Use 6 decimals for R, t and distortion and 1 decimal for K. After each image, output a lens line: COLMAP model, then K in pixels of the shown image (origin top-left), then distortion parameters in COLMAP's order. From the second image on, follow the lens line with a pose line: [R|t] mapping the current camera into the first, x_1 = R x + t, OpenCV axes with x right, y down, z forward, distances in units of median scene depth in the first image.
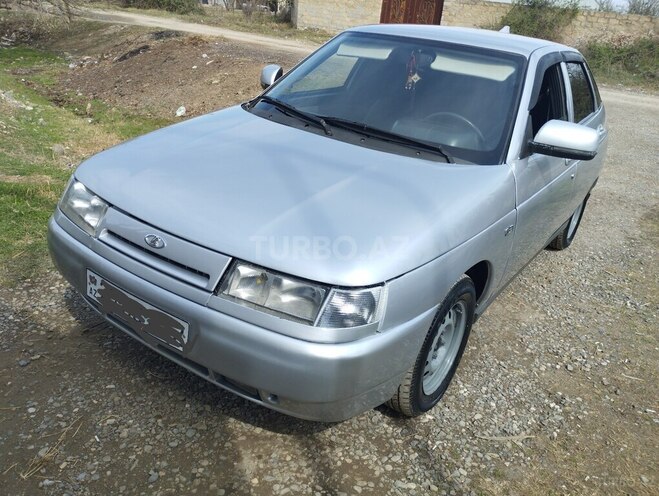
lens RADIAL K [[544.9, 0, 329.5], [0, 544.9, 248.0], [0, 0, 1]] dist [0.070272, -0.080095]
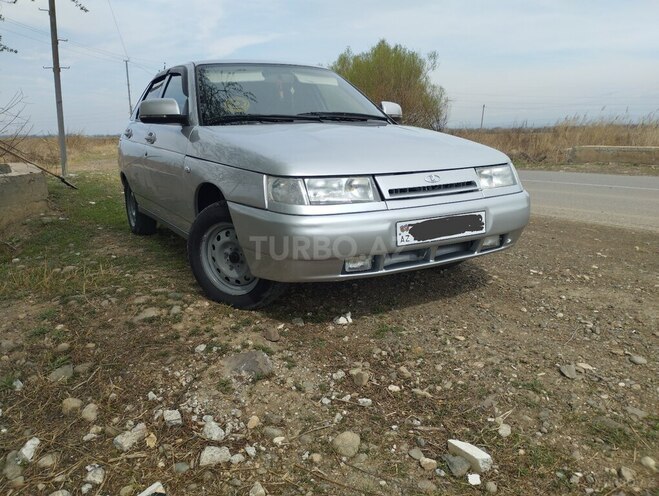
lens RADIAL K [[544.9, 0, 329.5], [0, 544.9, 248.0], [0, 0, 1]] dist [0.070272, -0.080095]
pose [[0.414756, -0.308630, 0.855993, -1.250670], [0.413281, 0.901988, 0.124966, -0.101393], [-0.810664, 0.301935, 0.501656, 0.411158]]
